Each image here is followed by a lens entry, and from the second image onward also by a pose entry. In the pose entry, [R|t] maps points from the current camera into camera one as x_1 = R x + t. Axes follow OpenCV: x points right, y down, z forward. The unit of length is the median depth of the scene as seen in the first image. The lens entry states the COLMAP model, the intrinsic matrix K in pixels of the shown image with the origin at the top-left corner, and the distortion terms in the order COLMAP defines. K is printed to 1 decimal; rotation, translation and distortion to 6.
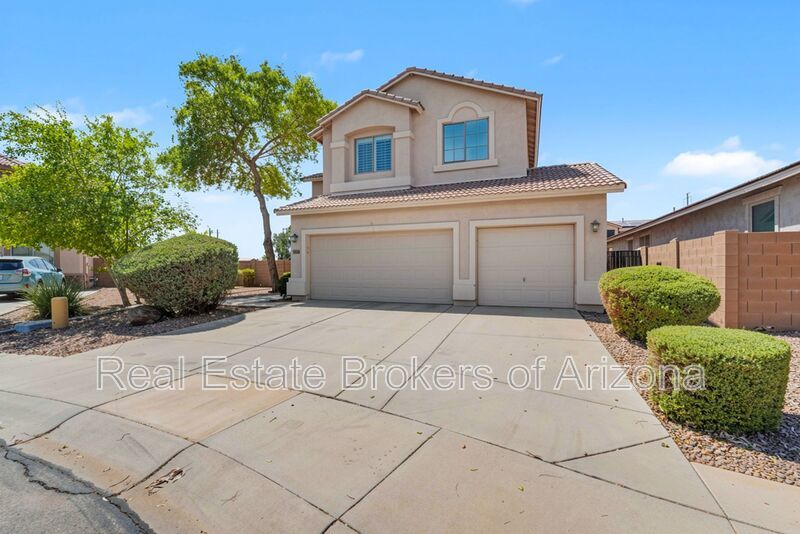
lens RADIAL K [[343.7, 0, 391.9], [0, 343.7, 267.3], [0, 0, 1]] dist [-0.022560, 0.002711]
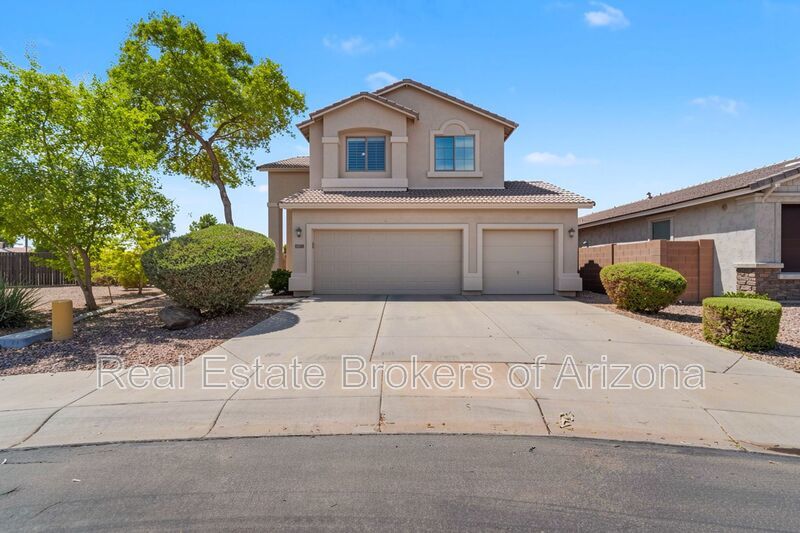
lens RADIAL K [[343.7, 0, 397.2], [0, 343.7, 264.9], [0, 0, 1]] dist [-0.022560, 0.002711]
pose [[0.932933, 0.001180, 0.360049, -0.372204], [-0.003195, 0.999982, 0.005002, 0.001531], [-0.360037, -0.005817, 0.932920, -0.006923]]
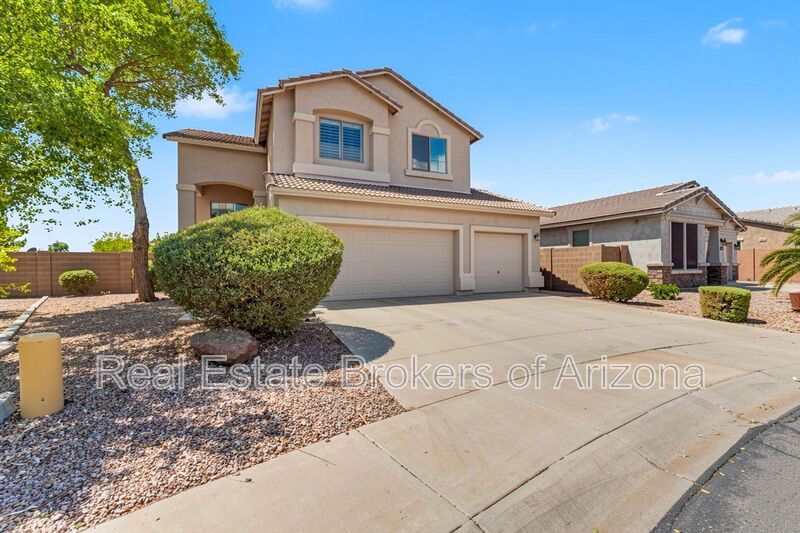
lens RADIAL K [[343.7, 0, 403.2], [0, 343.7, 267.8], [0, 0, 1]] dist [-0.022560, 0.002711]
pose [[0.668168, -0.006049, 0.743986, -0.687763], [0.001106, 0.999974, 0.007138, 0.006262], [-0.744010, -0.003947, 0.668157, 0.287420]]
